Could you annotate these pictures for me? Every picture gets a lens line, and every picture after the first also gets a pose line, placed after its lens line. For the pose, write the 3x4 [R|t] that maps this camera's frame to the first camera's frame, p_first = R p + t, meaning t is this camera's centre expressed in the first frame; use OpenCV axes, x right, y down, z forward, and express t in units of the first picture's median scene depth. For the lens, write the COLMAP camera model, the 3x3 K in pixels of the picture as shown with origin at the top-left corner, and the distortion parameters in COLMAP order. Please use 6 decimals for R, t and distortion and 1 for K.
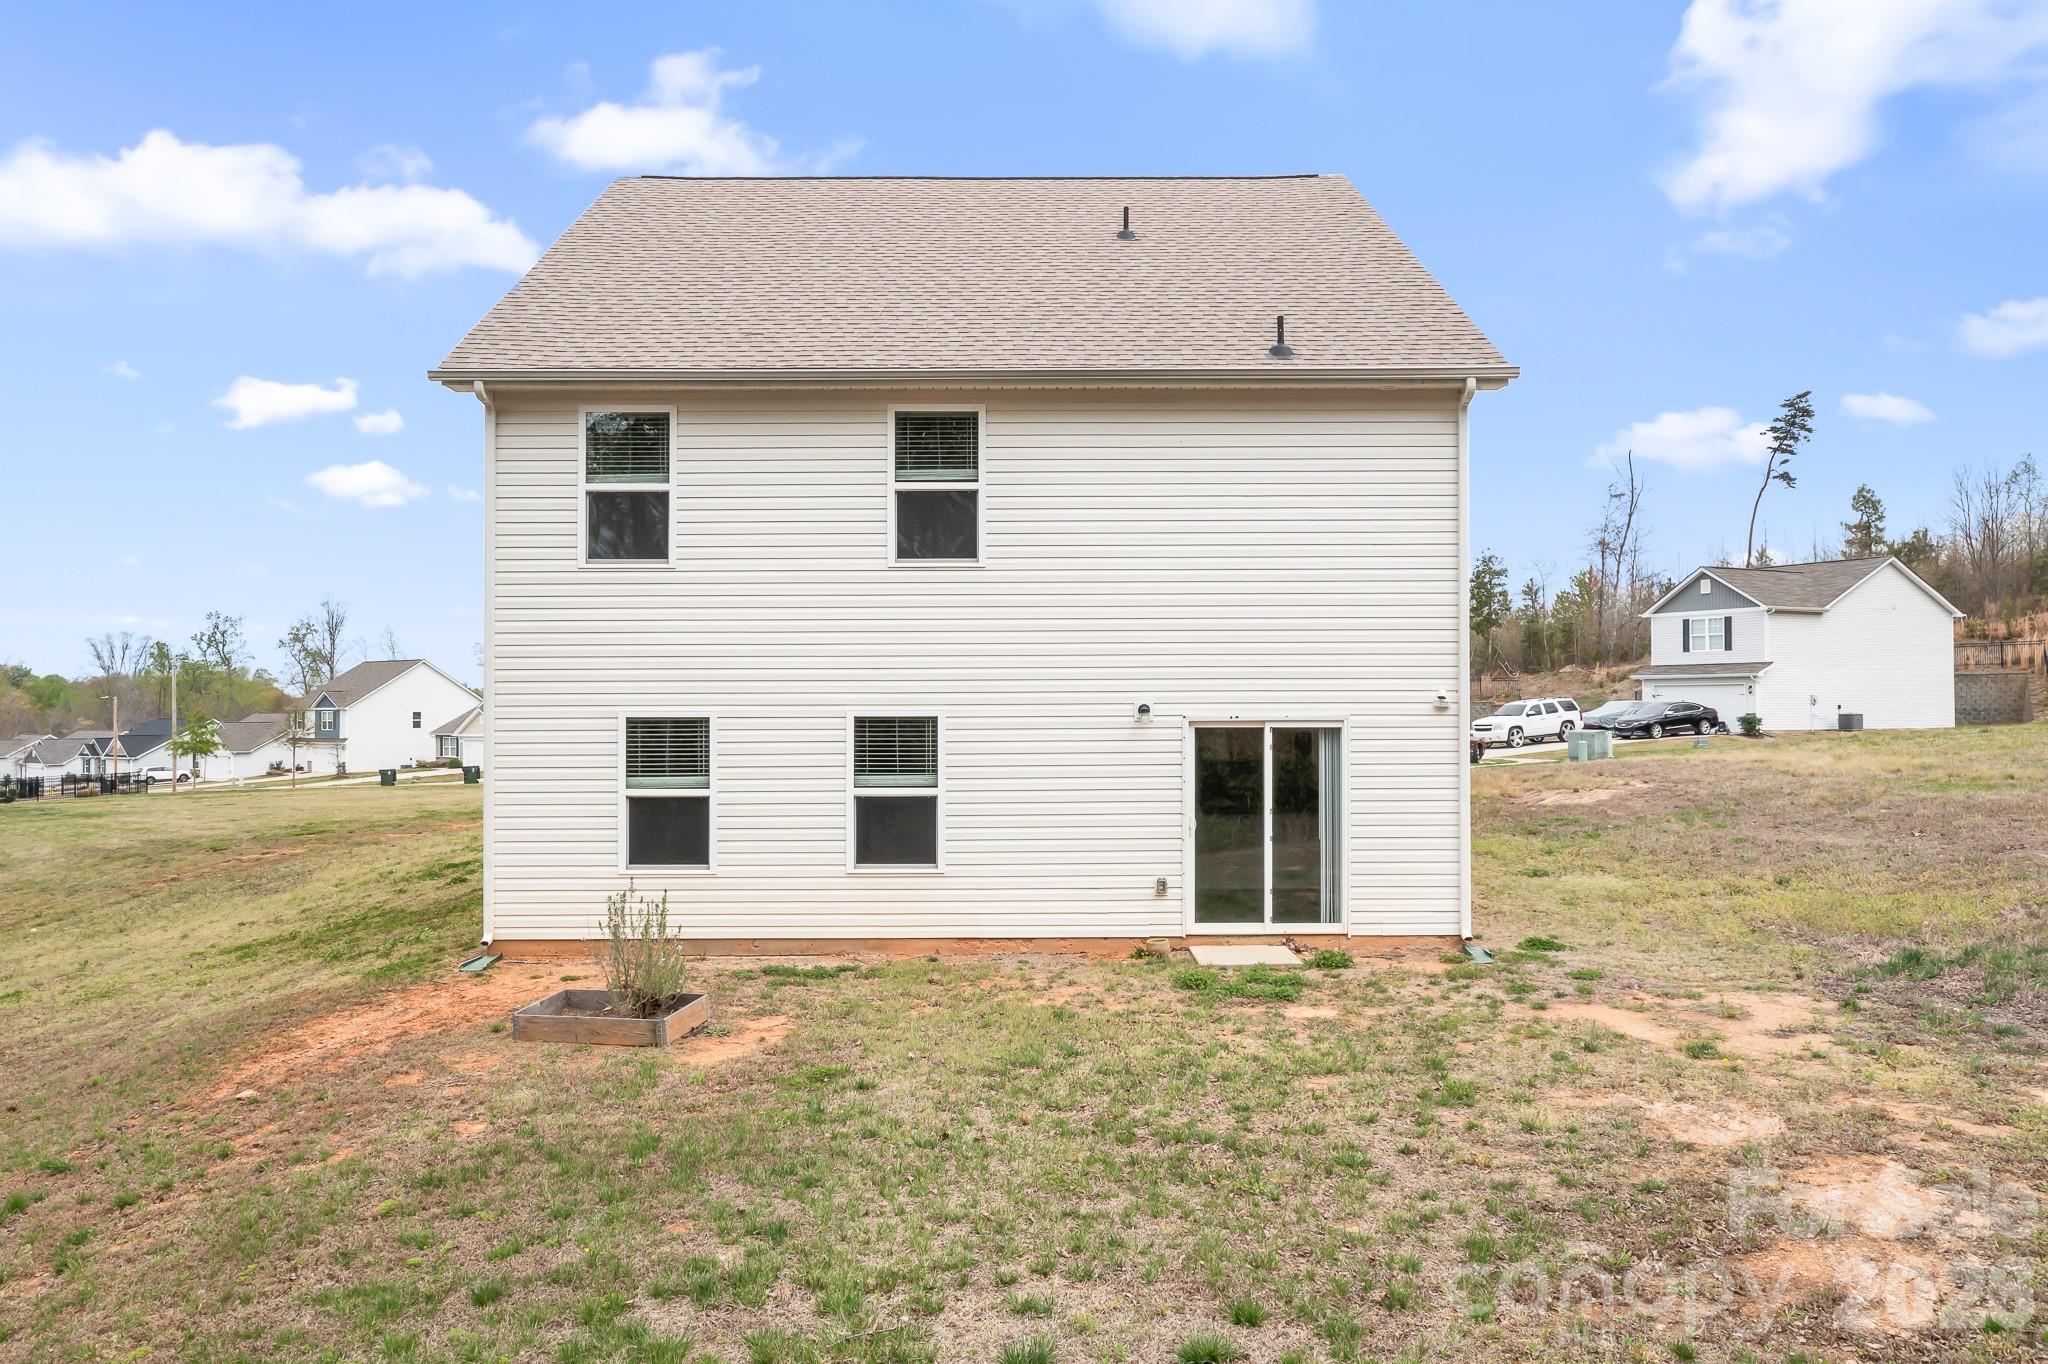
lens RADIAL K [[1620.3, 0, 1023.9], [0, 1620.3, 682.4], [0, 0, 1]] dist [-0.029126, 0.012563]
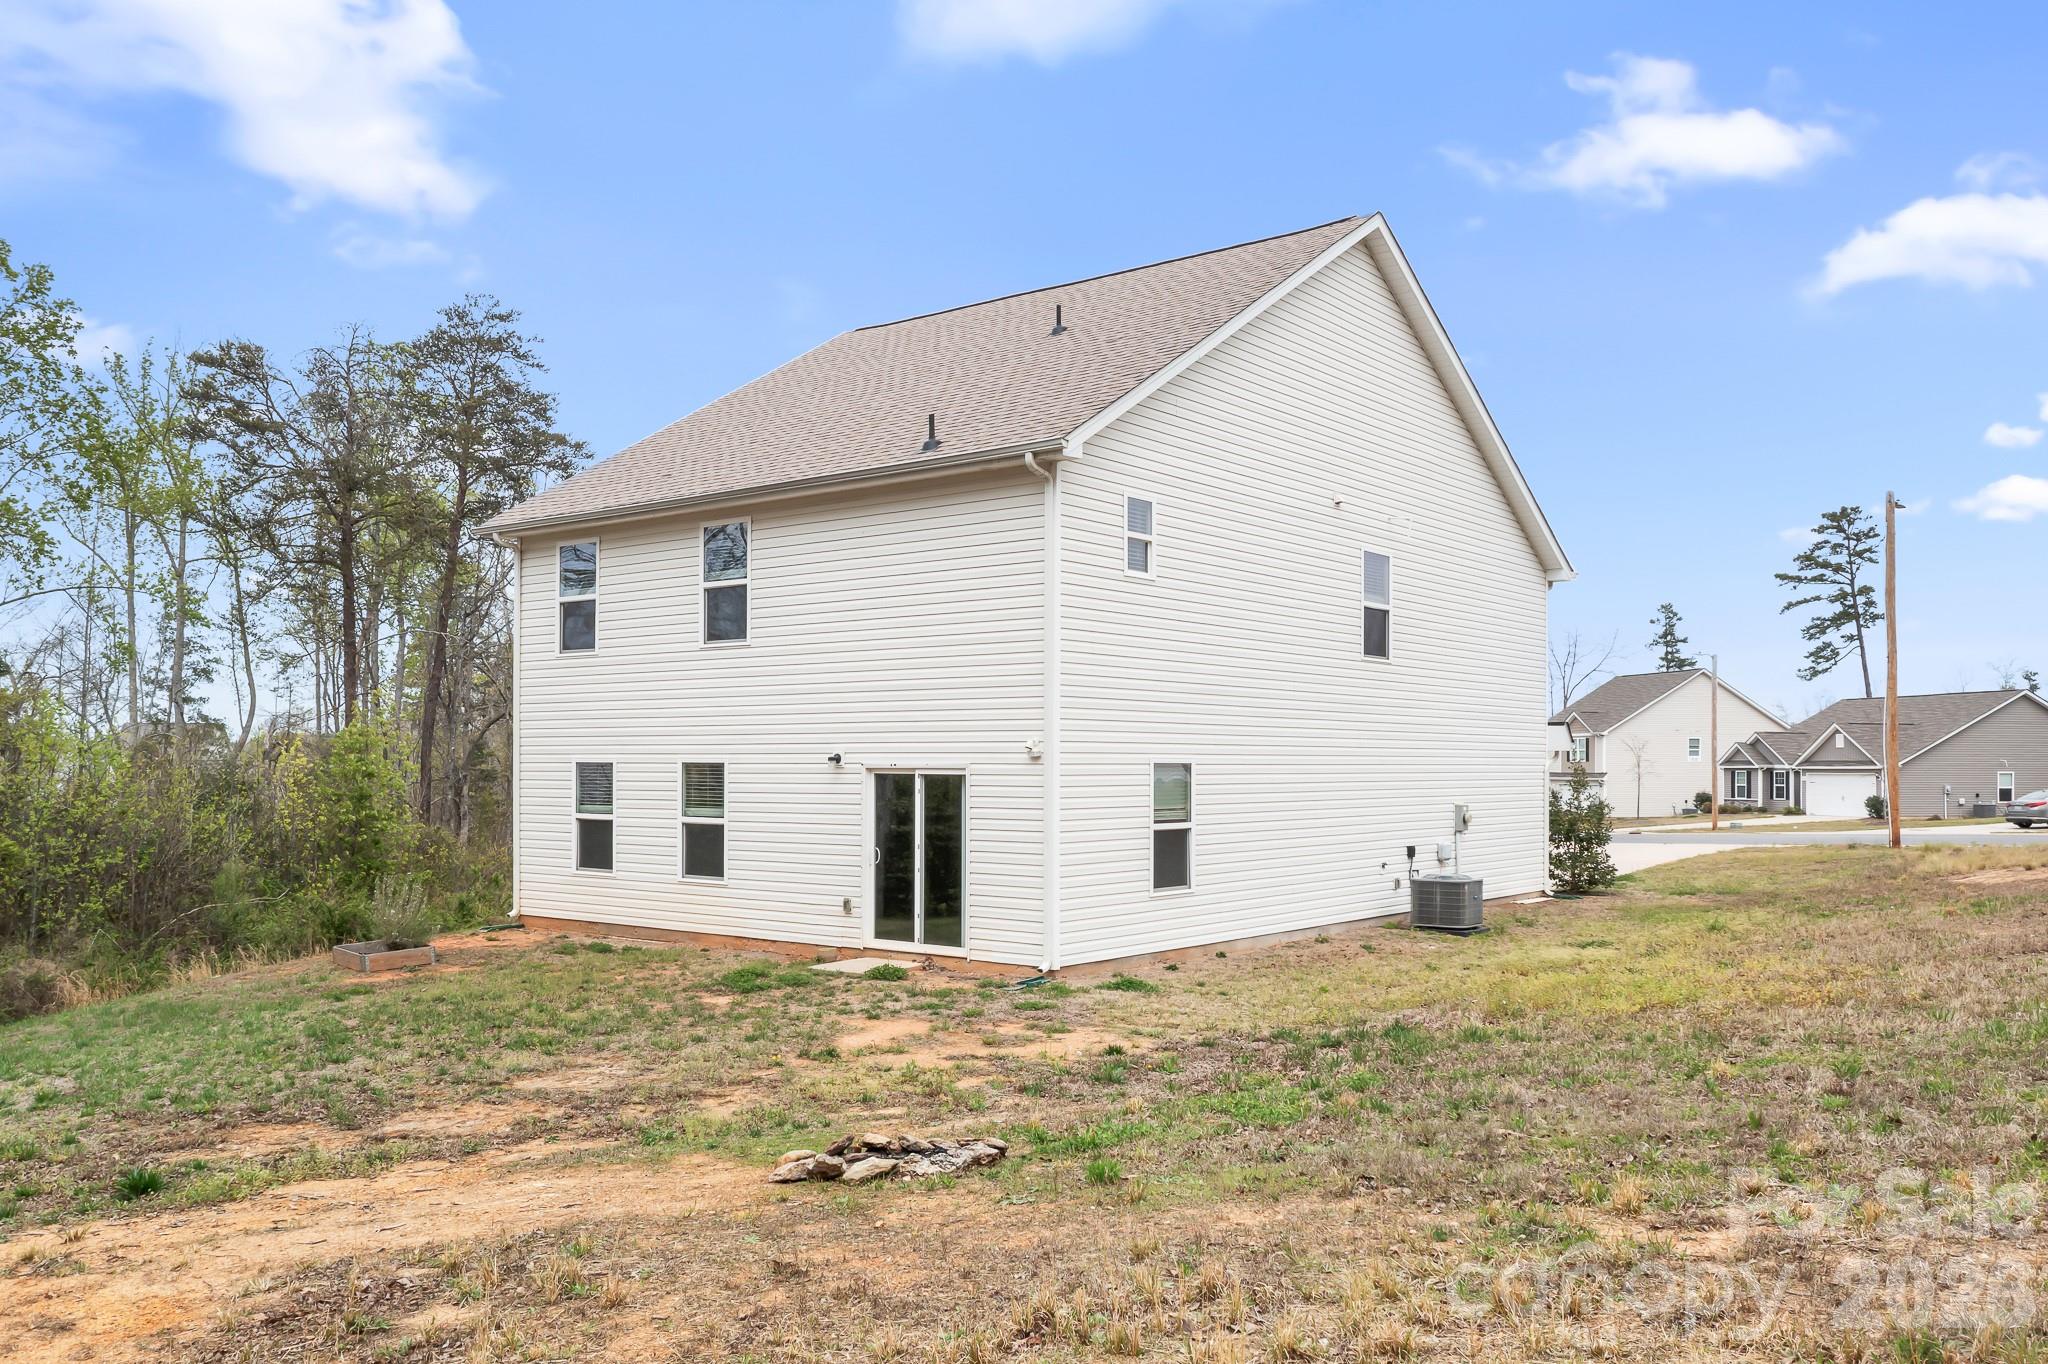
lens RADIAL K [[1620.3, 0, 1028.4], [0, 1620.3, 771.6], [0, 0, 1]] dist [-0.029126, 0.012563]
pose [[0.782338, 0.008185, -0.622801, 0.933908], [0.006821, 0.999741, 0.021706, 0.001432], [0.622817, -0.021230, 0.782079, 0.144369]]
